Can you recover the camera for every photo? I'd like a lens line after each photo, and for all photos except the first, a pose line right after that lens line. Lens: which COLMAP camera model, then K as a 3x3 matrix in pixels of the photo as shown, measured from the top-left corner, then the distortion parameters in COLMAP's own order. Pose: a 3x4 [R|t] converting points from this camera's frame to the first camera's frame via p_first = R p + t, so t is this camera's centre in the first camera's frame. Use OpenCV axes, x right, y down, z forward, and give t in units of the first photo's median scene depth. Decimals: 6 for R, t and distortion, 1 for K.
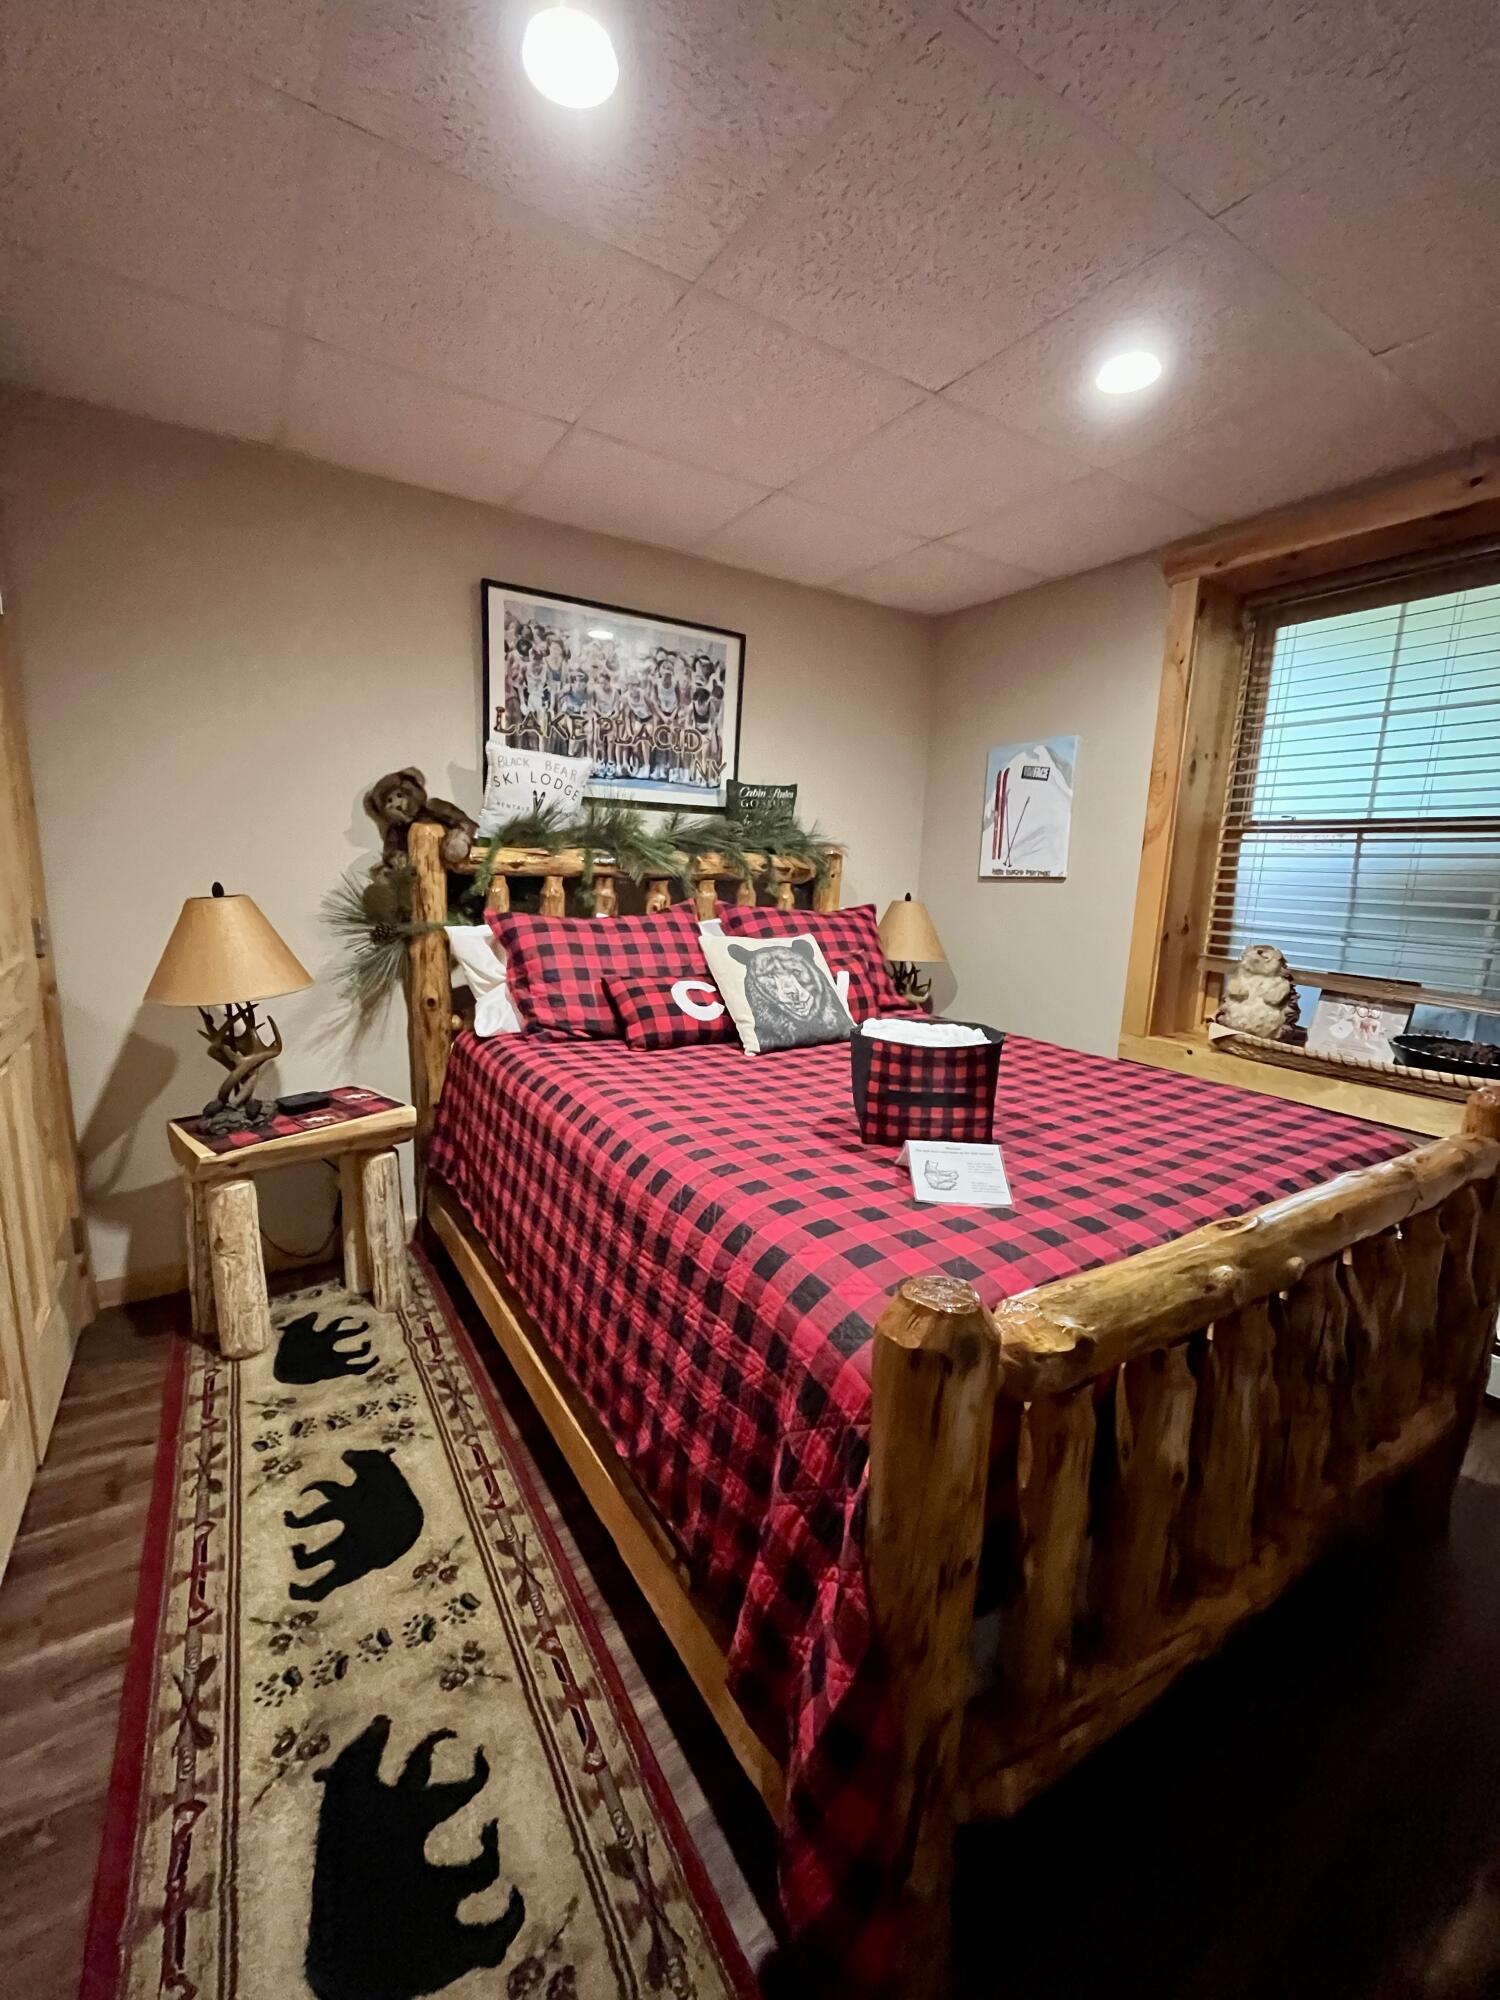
lens RADIAL K [[810.9, 0, 754.9], [0, 810.9, 1012.2], [0, 0, 1]] dist [0.013524, 0.000472]
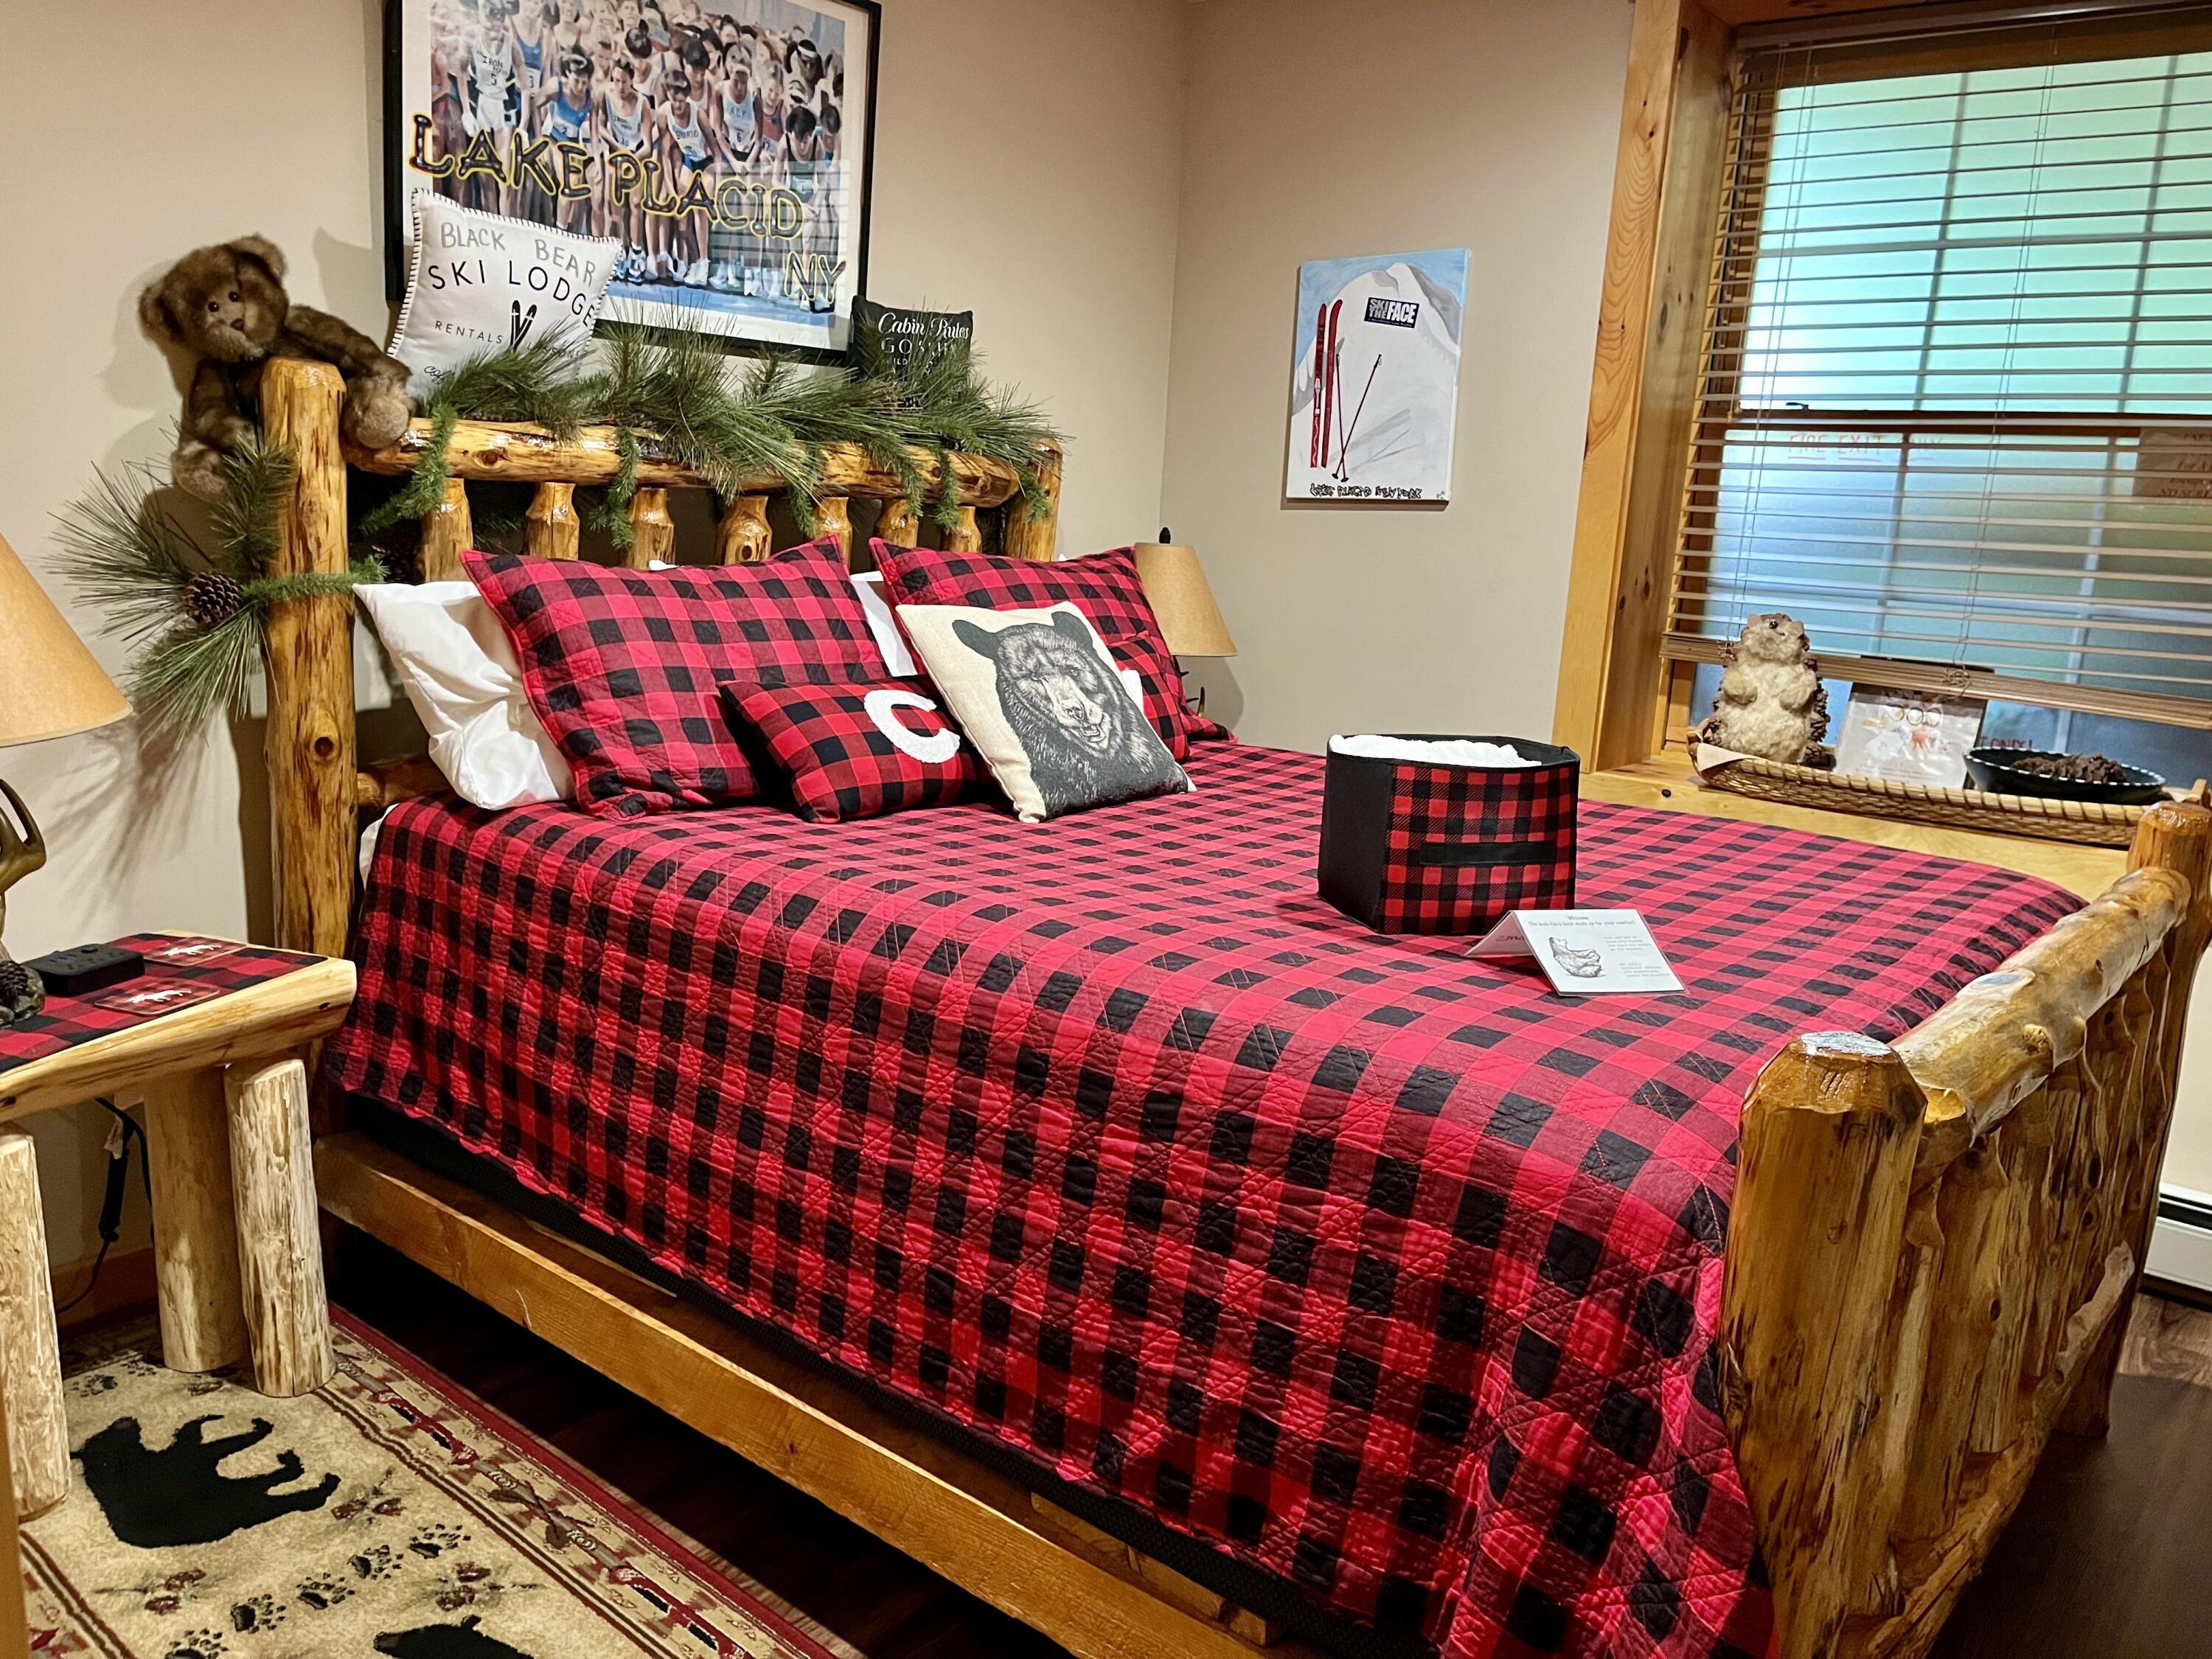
lens RADIAL K [[1688.3, 0, 1103.4], [0, 1688.3, 851.4], [0, 0, 1]] dist [0.071242, -0.042560]
pose [[0.951695, -0.048921, 0.303123, -0.277229], [0.037234, 0.998328, 0.044218, 0.022462], [-0.304779, -0.030796, 0.951925, -0.087753]]
